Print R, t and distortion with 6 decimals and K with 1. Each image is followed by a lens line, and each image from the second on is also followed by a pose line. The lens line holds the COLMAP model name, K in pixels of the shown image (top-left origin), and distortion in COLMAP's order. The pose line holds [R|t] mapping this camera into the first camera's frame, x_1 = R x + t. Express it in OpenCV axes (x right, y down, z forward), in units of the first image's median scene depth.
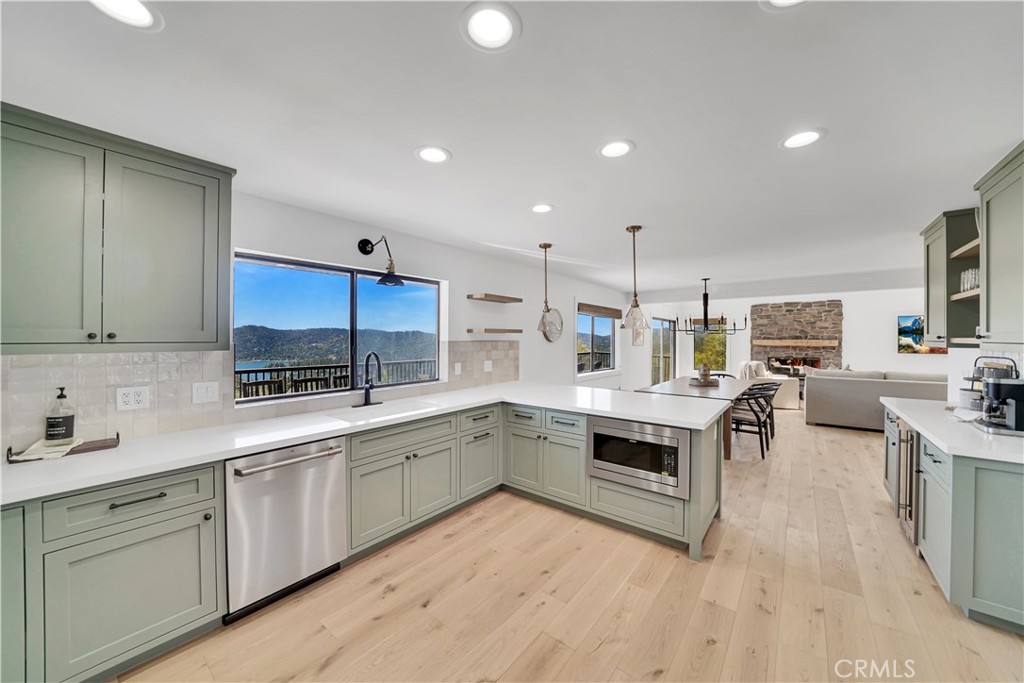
lens RADIAL K [[362.9, 0, 518.0], [0, 362.9, 339.5], [0, 0, 1]] dist [-0.019632, 0.000735]
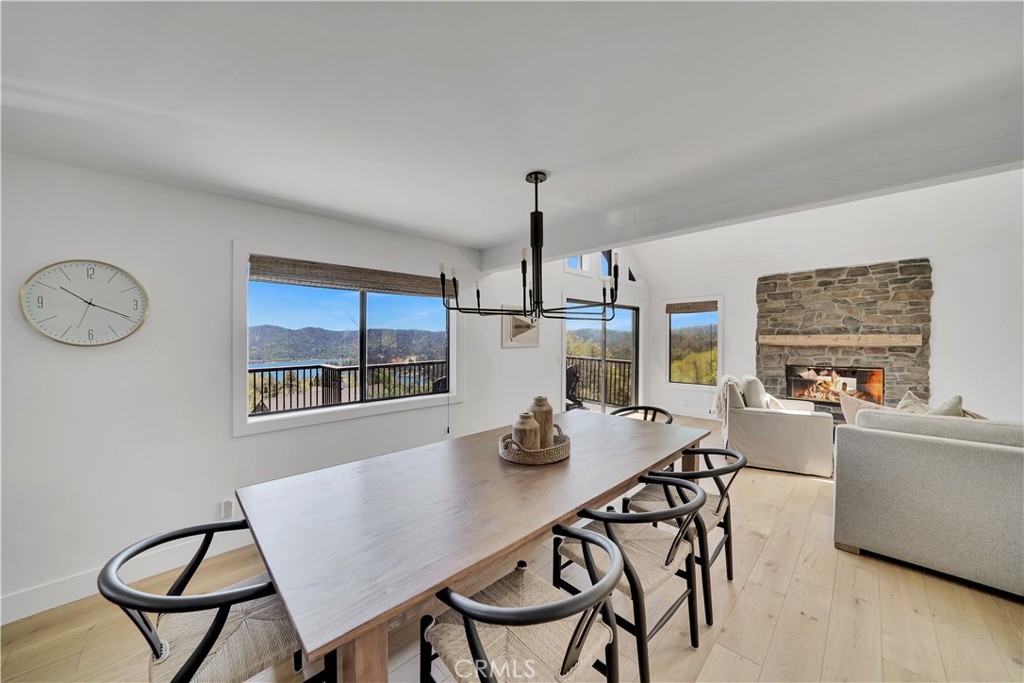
lens RADIAL K [[362.9, 0, 515.0], [0, 362.9, 342.2], [0, 0, 1]] dist [-0.019632, 0.000735]
pose [[0.992035, -0.008294, -0.125689, 0.350969], [0.009588, 0.999907, 0.009698, 0.002291], [0.125597, -0.010826, 0.992022, 0.389566]]
